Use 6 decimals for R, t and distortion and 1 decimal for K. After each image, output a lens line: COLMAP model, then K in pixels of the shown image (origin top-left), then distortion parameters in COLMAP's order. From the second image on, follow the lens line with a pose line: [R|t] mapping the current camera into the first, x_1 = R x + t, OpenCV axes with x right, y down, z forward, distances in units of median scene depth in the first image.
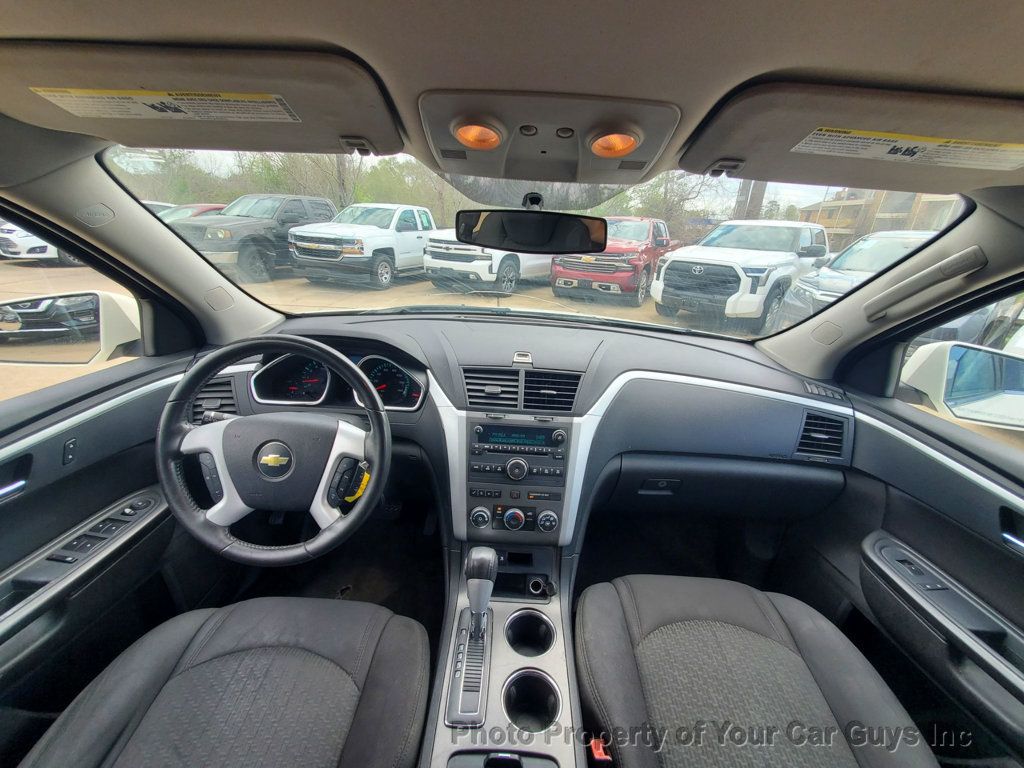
lens RADIAL K [[415.2, 0, 512.0], [0, 415.2, 384.0], [0, 0, 1]] dist [0.002135, 0.000242]
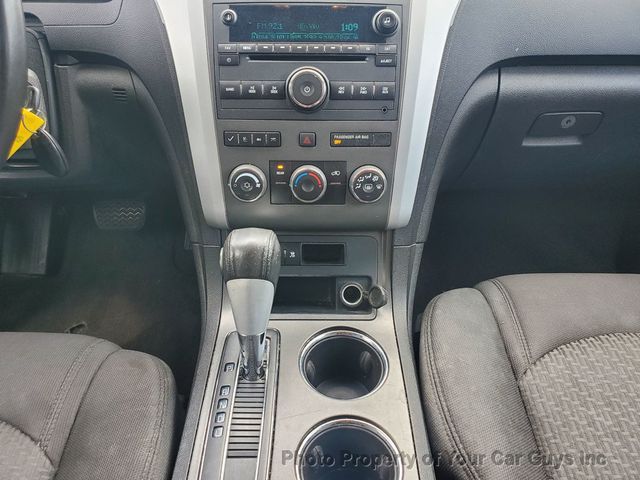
lens RADIAL K [[496.0, 0, 320.0], [0, 496.0, 240.0], [0, 0, 1]] dist [-0.001664, 0.006499]
pose [[0.998618, -0.051782, -0.009004, 0.023508], [0.052368, 0.965681, 0.254397, 0.230558], [-0.004478, -0.254517, 0.967058, 0.339047]]
